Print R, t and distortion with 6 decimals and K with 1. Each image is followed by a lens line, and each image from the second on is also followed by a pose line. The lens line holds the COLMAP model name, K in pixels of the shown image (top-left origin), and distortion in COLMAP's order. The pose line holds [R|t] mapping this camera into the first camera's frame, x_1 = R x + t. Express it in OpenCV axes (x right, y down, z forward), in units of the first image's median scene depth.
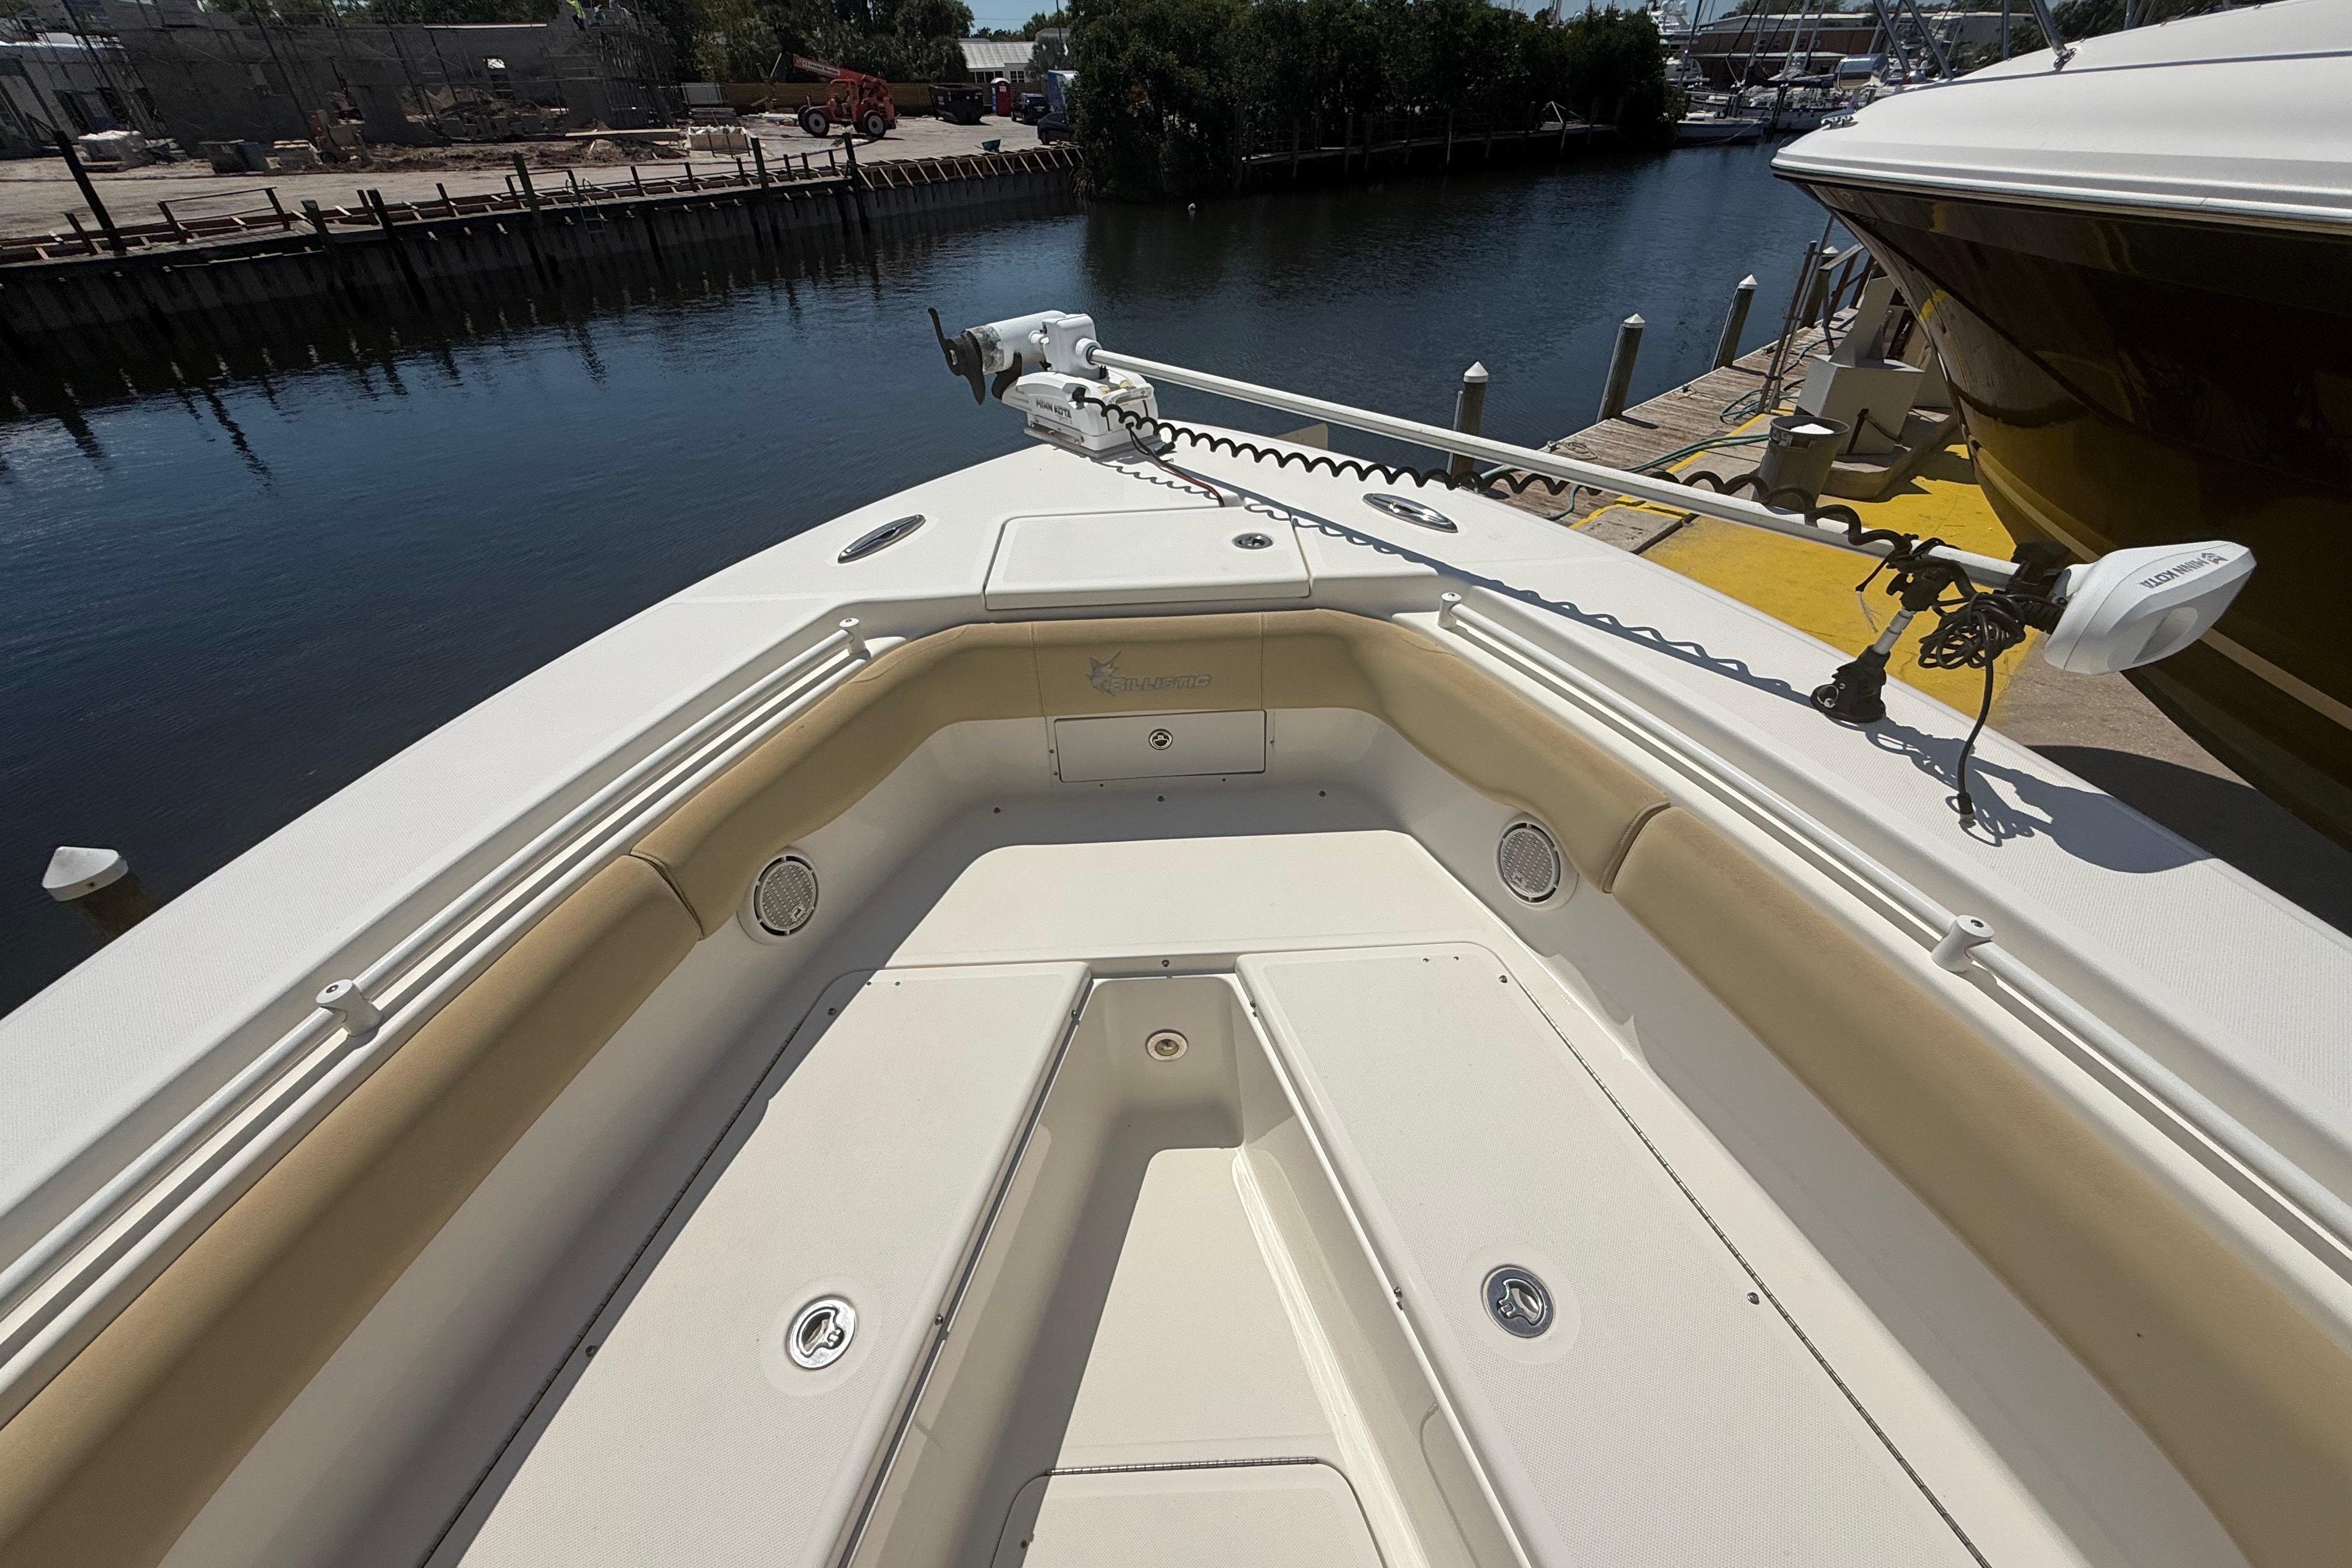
lens RADIAL K [[941.7, 0, 1167.3], [0, 941.7, 782.3], [0, 0, 1]] dist [-0.002538, 0.000950]
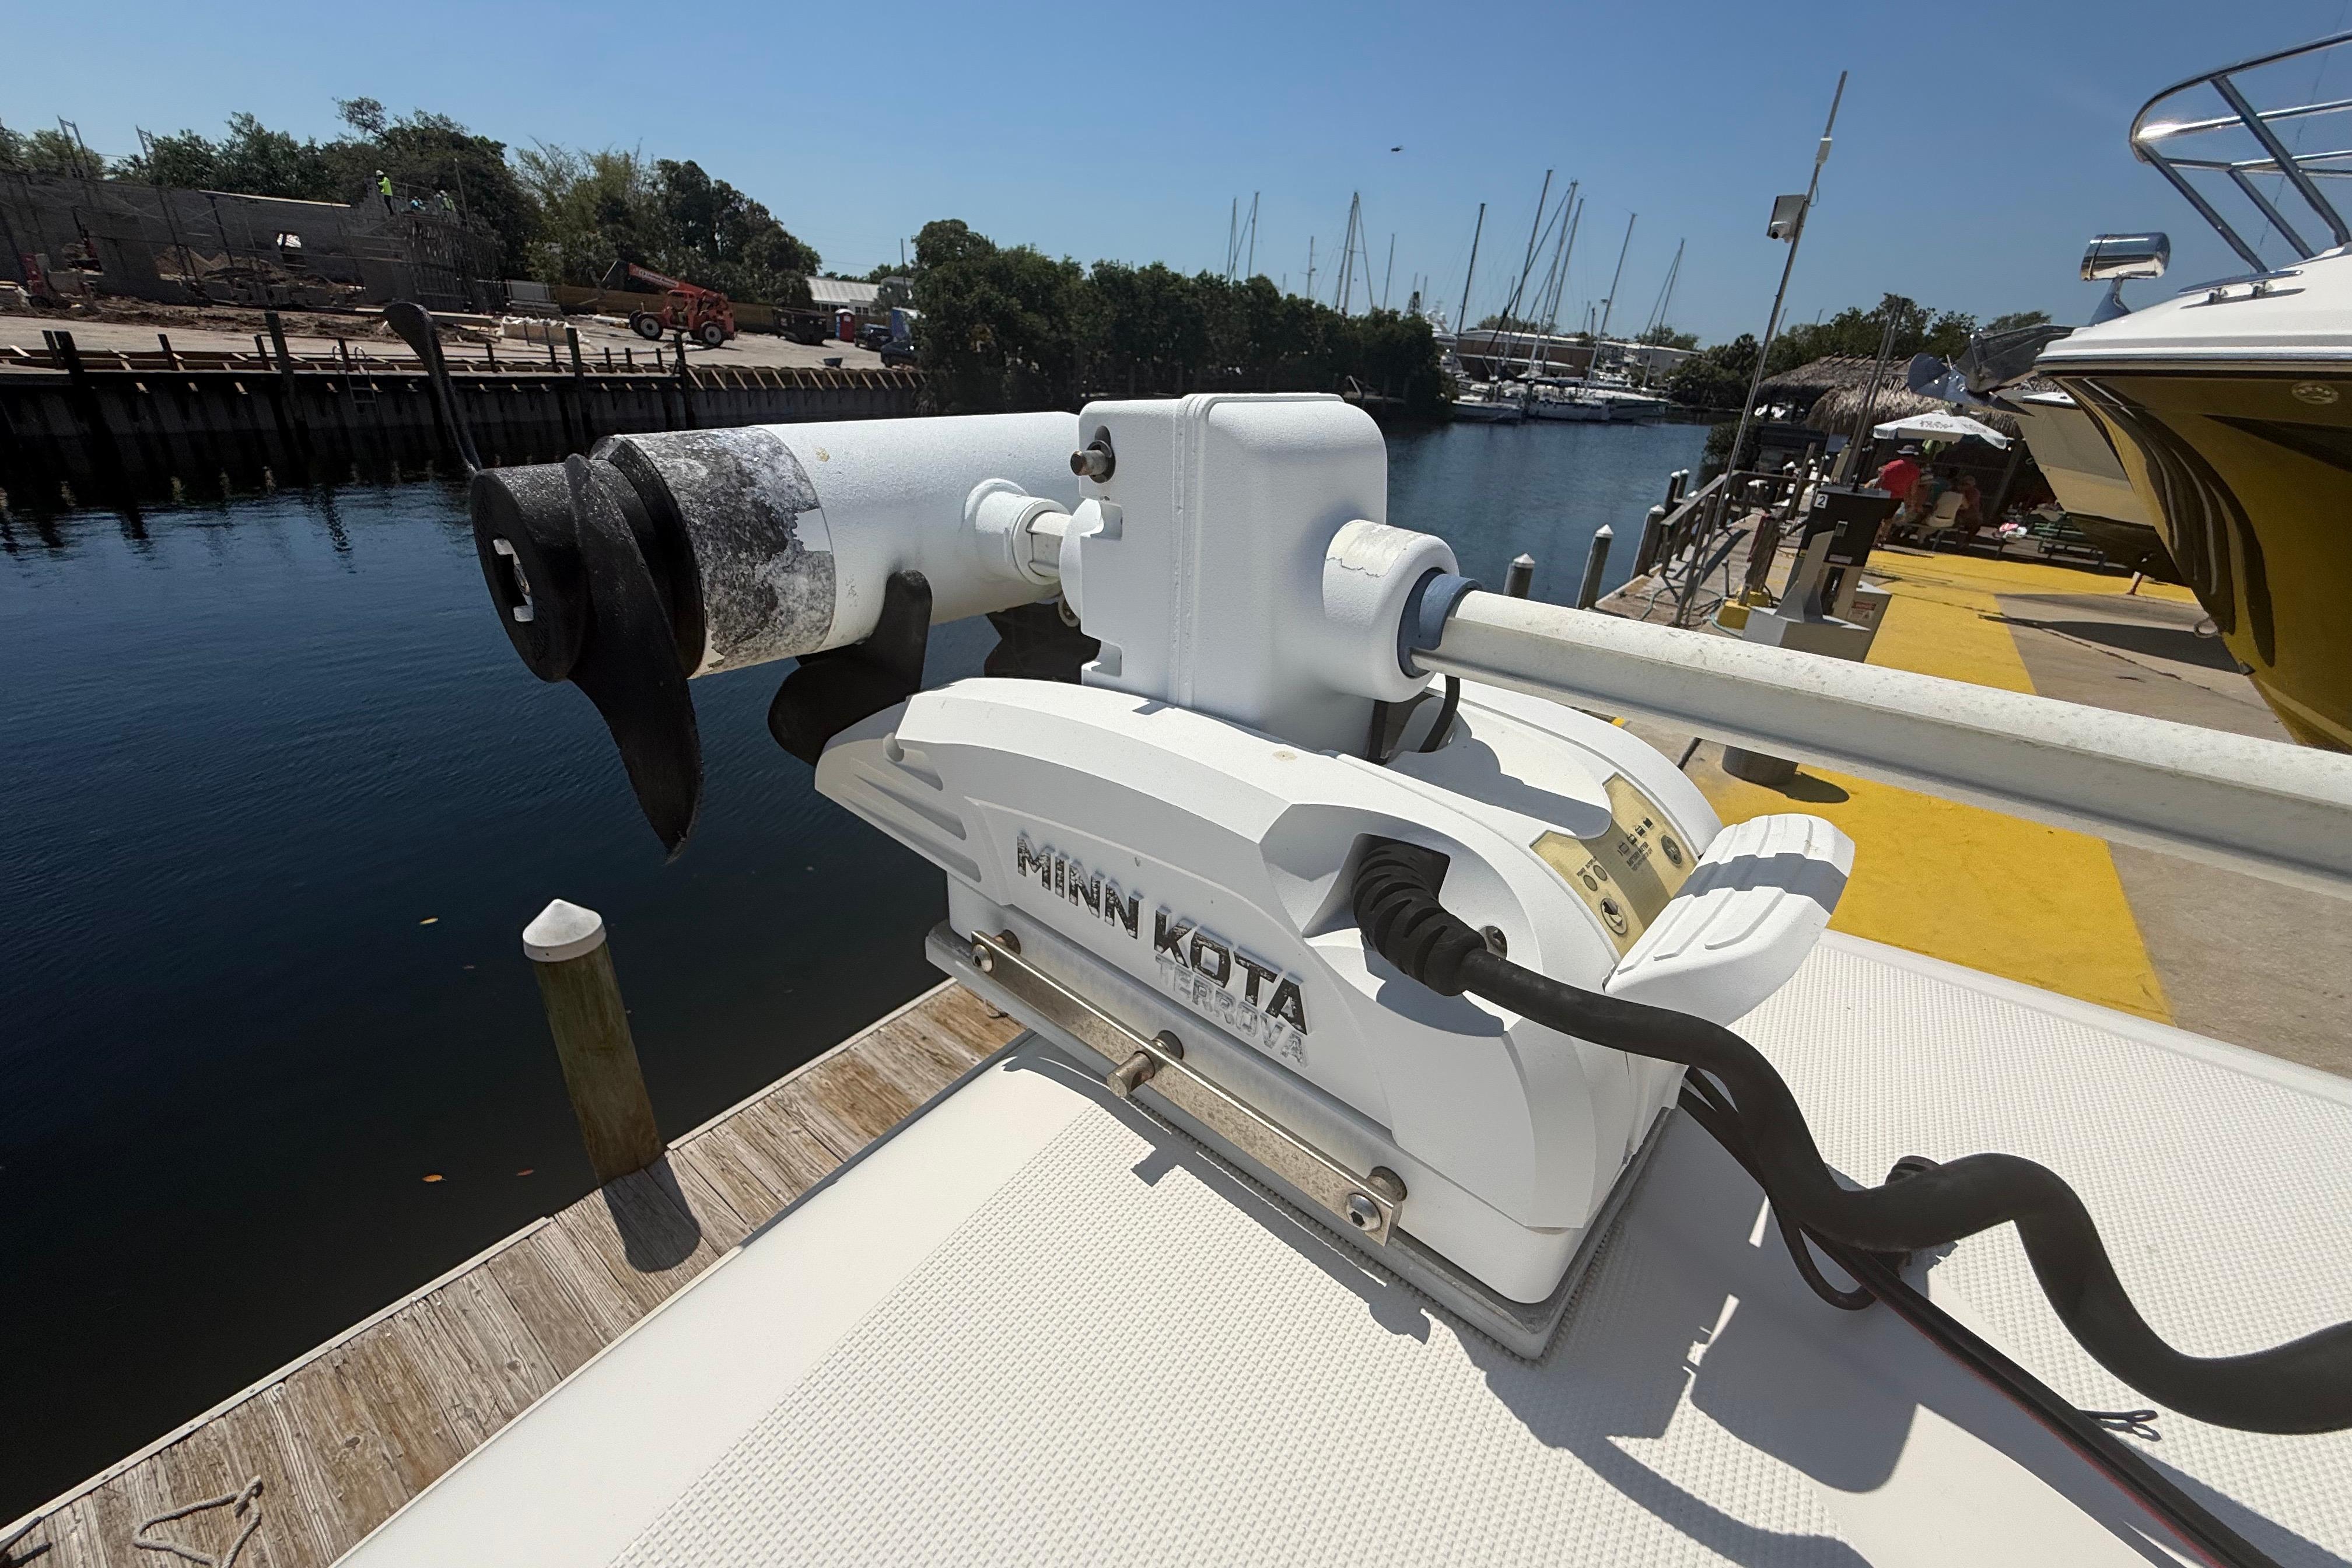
lens RADIAL K [[941.7, 0, 1169.5], [0, 941.7, 784.7], [0, 0, 1]] dist [-0.002538, 0.000950]
pose [[0.983379, 0.012711, 0.181119, -0.011830], [0.023738, 0.979982, -0.197665, -0.031476], [-0.180006, 0.198679, 0.963392, 0.068361]]
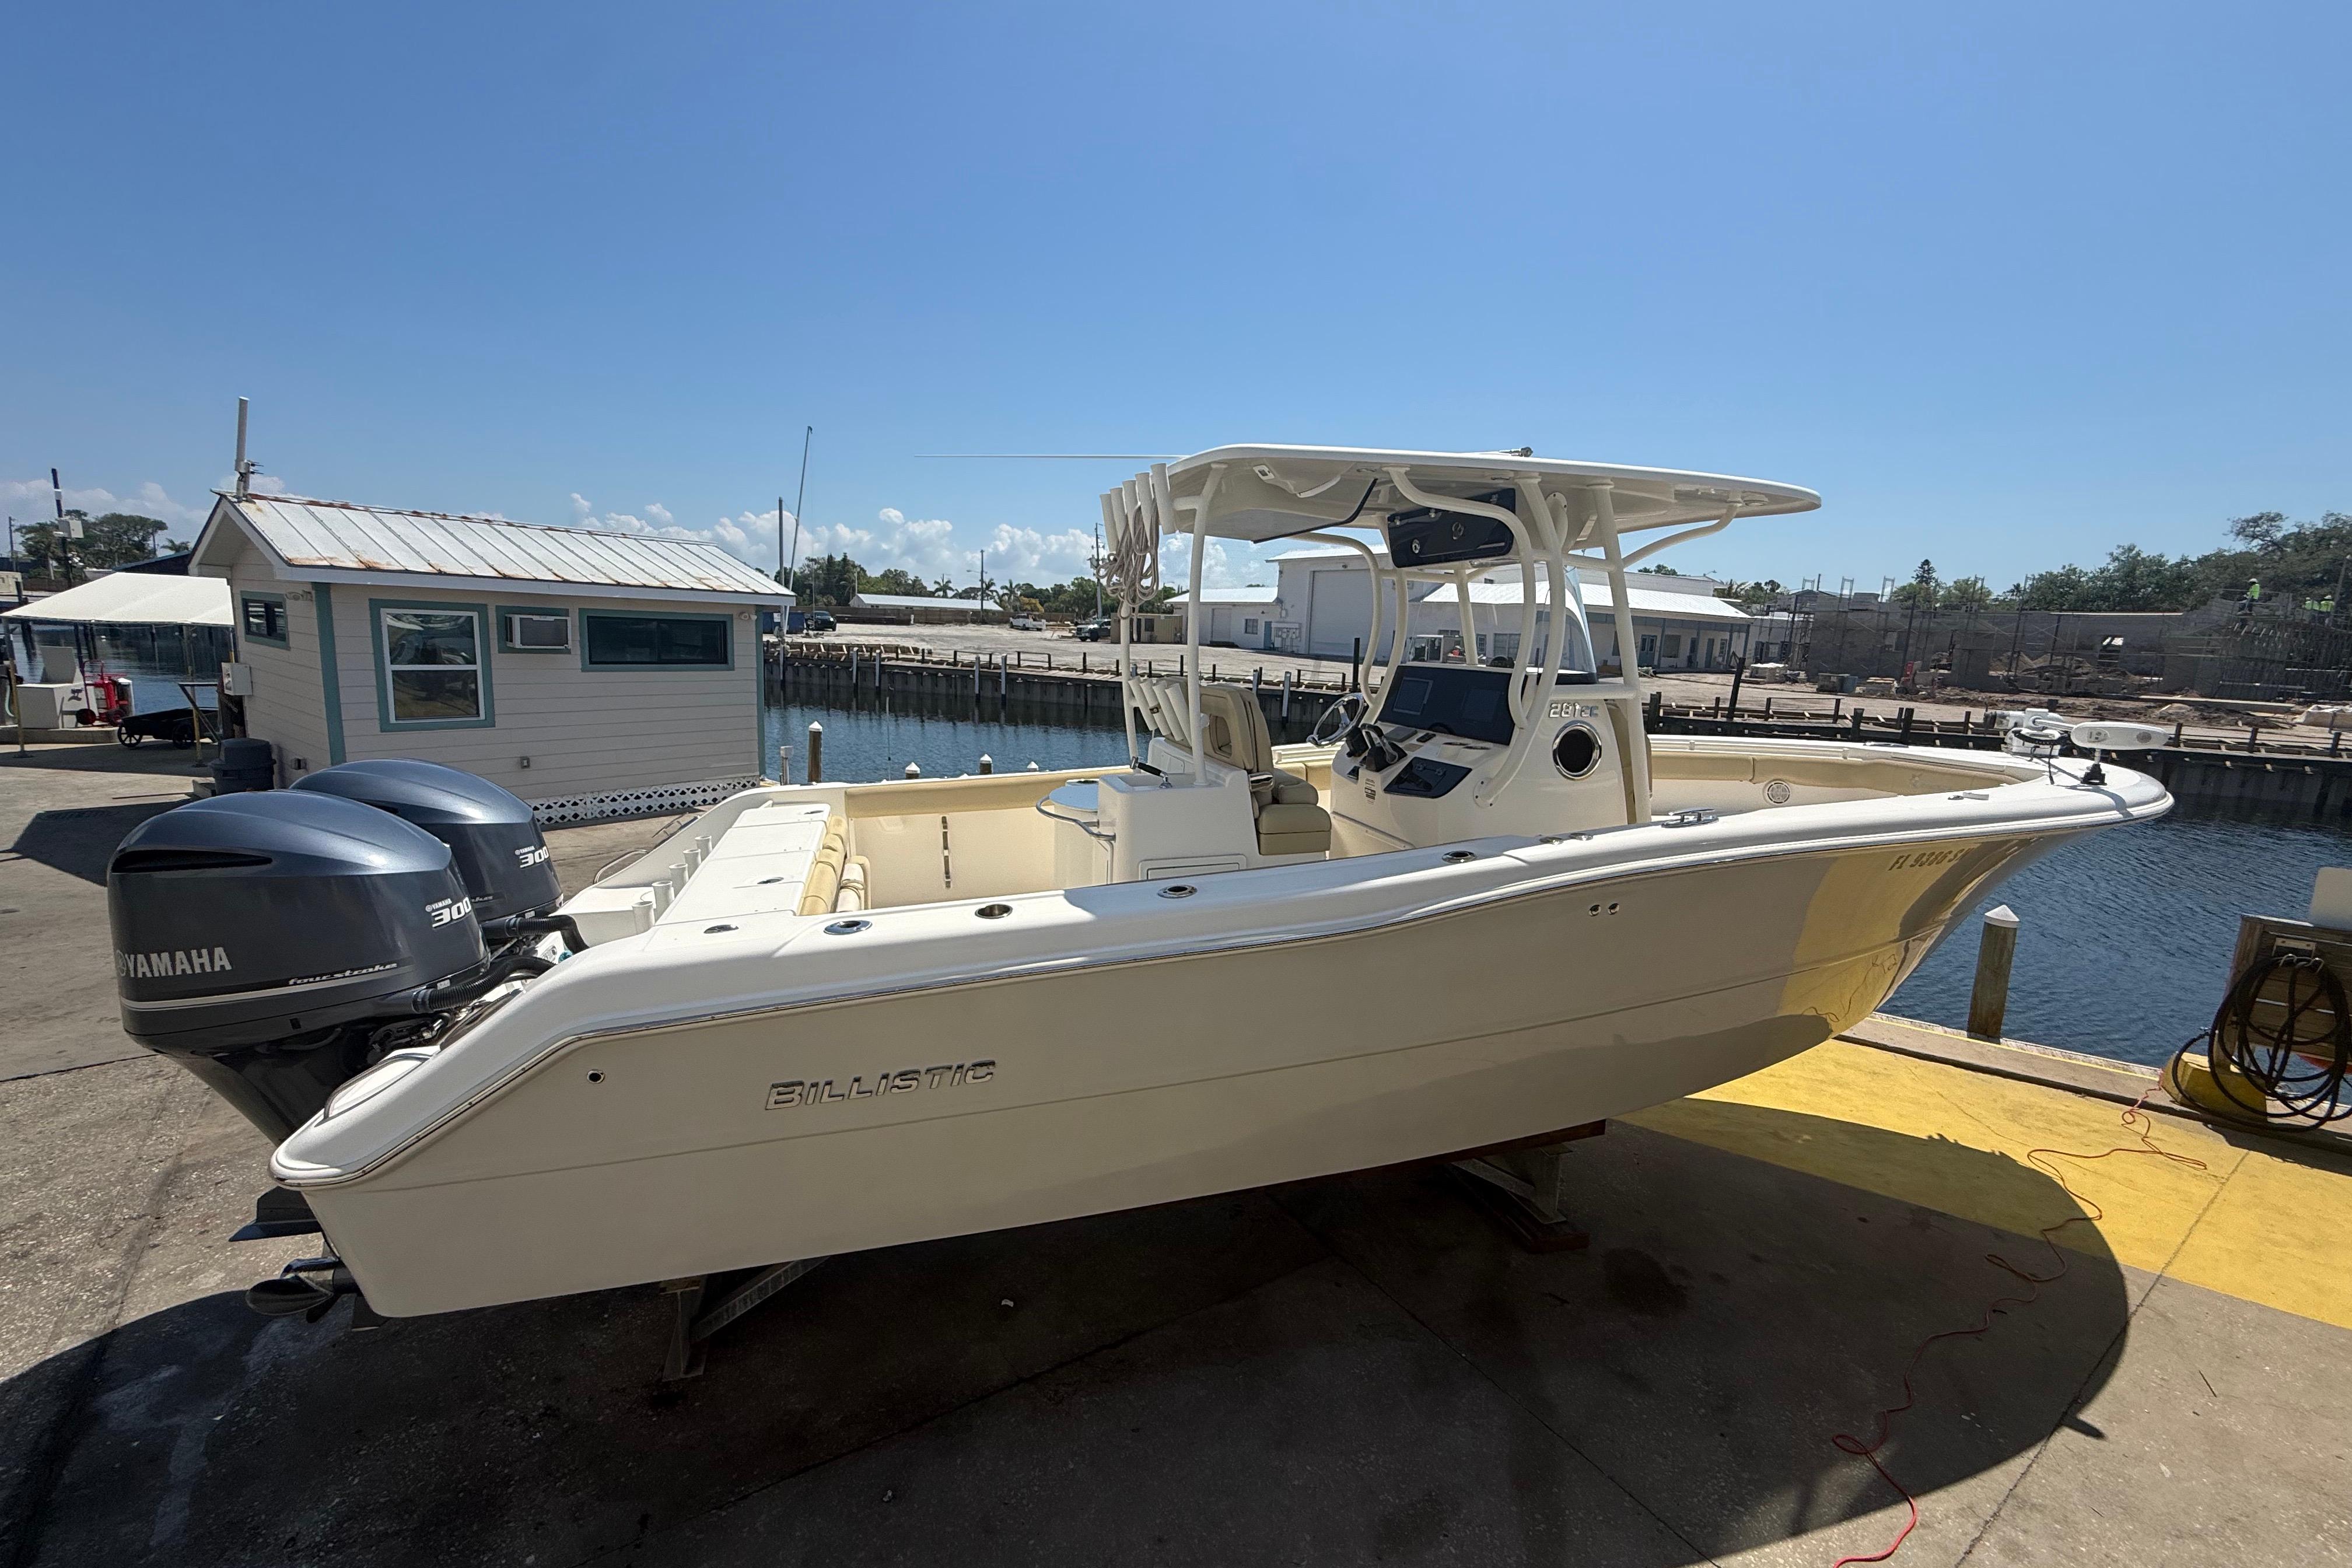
lens RADIAL K [[941.7, 0, 1171.4], [0, 941.7, 778.6], [0, 0, 1]] dist [-0.002538, 0.000950]
pose [[0.252201, 0.185322, -0.949763, 0.139496], [-0.617956, 0.786140, -0.010698, 0.087986], [0.744664, 0.589610, 0.312786, -0.111600]]
